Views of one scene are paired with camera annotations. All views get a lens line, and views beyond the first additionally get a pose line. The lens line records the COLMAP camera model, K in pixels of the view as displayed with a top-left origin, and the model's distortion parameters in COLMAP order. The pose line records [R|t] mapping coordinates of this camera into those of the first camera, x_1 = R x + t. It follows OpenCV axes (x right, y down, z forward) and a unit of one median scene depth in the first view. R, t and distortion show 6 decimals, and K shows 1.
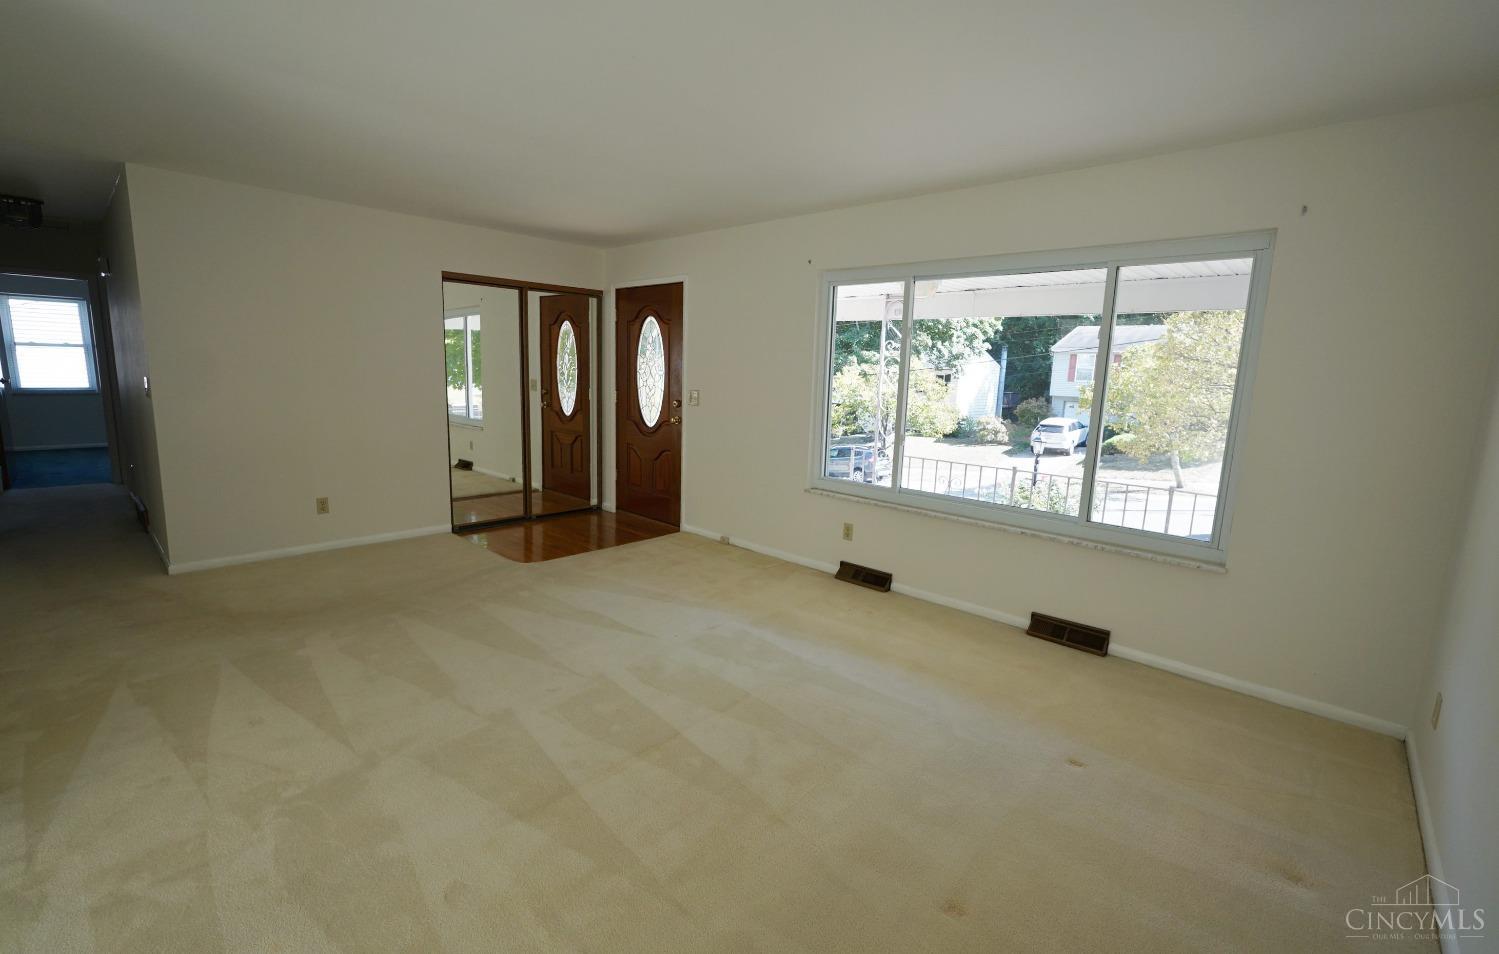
lens RADIAL K [[638.2, 0, 749.5], [0, 638.2, 477.0], [0, 0, 1]] dist [-0.025976, 0.000010]
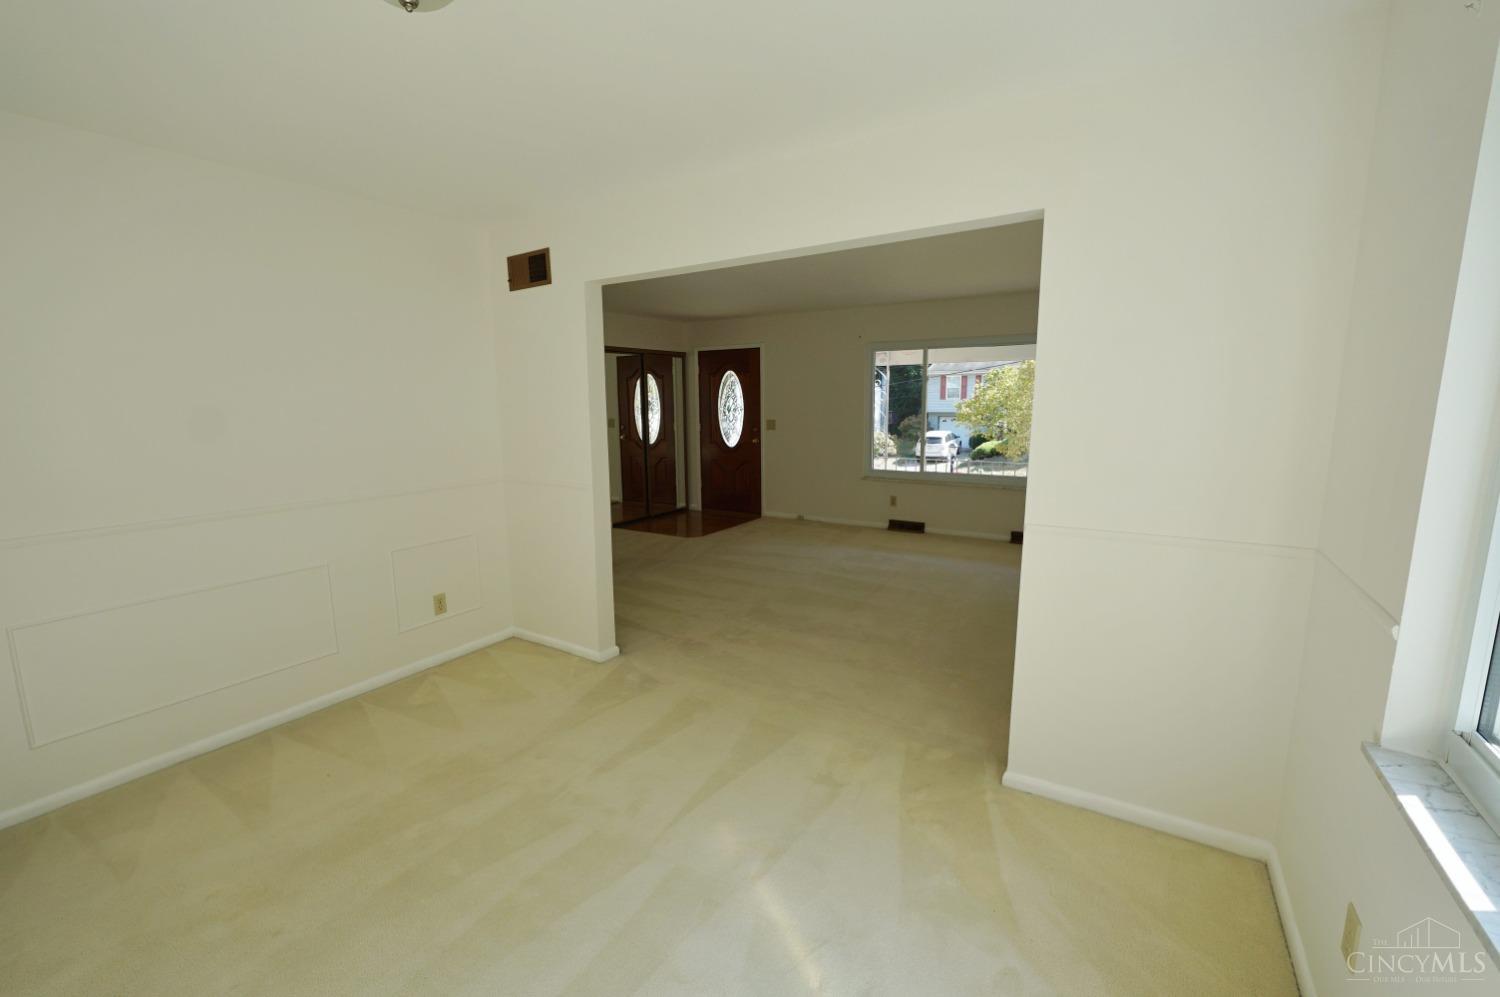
lens RADIAL K [[631.6, 0, 741.3], [0, 631.6, 500.3], [0, 0, 1]] dist [-0.011293, 0.000187]
pose [[0.981125, -0.071955, 0.179489, -0.367725], [0.073177, 0.997319, -0.000187, 0.039567], [-0.178994, 0.013318, 0.983760, -0.371689]]
